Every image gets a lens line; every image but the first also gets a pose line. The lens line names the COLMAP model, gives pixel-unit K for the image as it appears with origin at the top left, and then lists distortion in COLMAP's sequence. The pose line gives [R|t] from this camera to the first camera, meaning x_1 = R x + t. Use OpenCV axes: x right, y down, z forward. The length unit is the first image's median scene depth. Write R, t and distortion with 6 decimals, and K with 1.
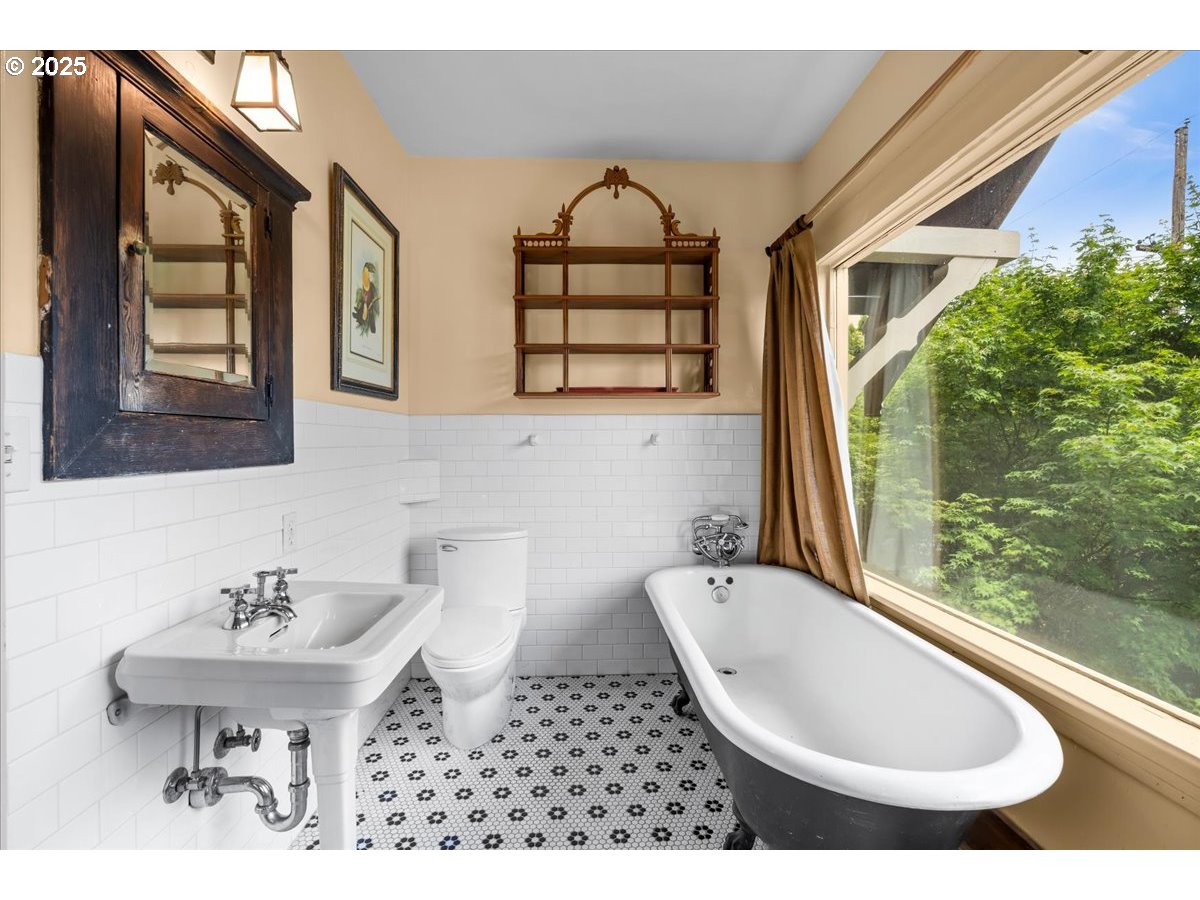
lens RADIAL K [[521.7, 0, 595.0], [0, 521.7, 452.0], [0, 0, 1]] dist [-0.038529, 0.004853]
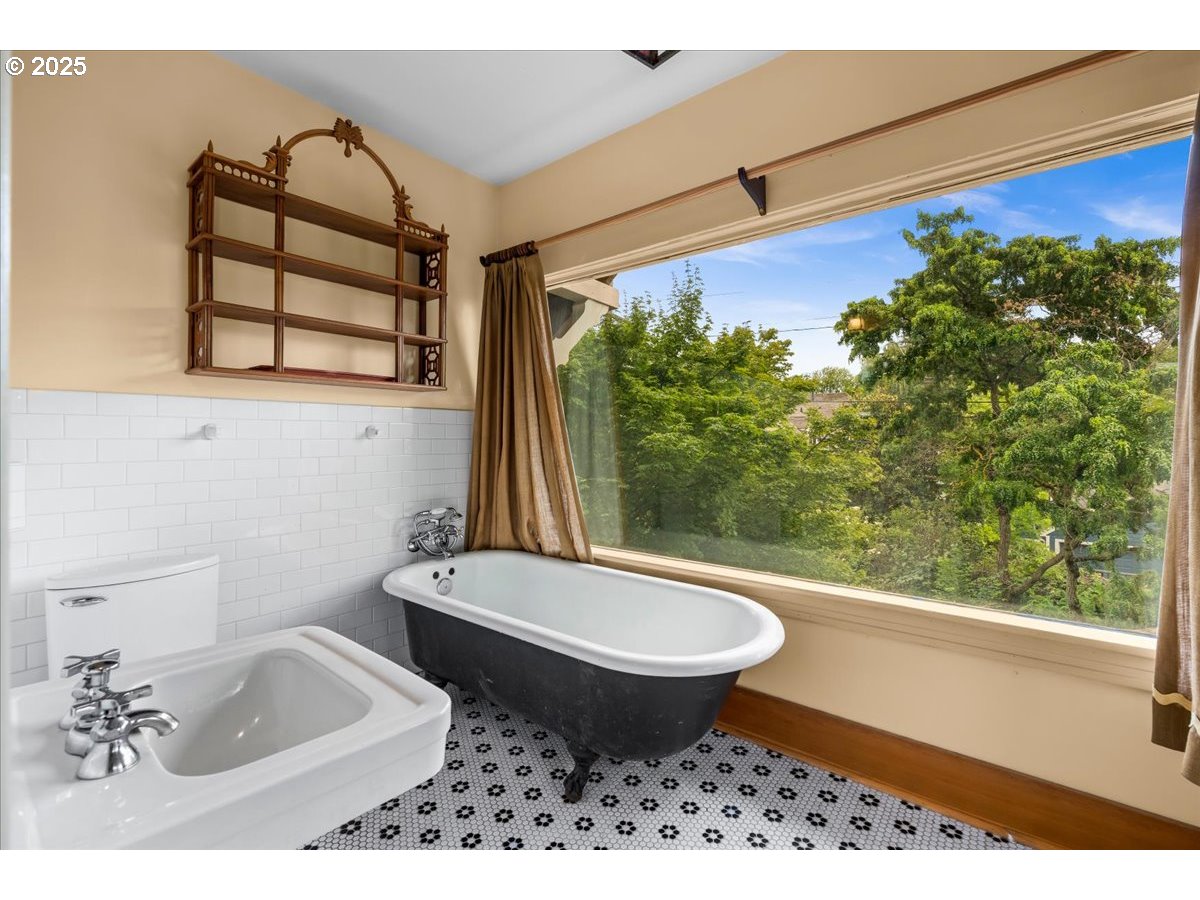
lens RADIAL K [[521.7, 0, 599.7], [0, 521.7, 443.4], [0, 0, 1]] dist [-0.038529, 0.004853]
pose [[0.634003, -0.006640, 0.773302, -0.349633], [0.009790, 0.999952, 0.000559, -0.002503], [-0.773269, 0.007216, 0.634038, 0.122494]]
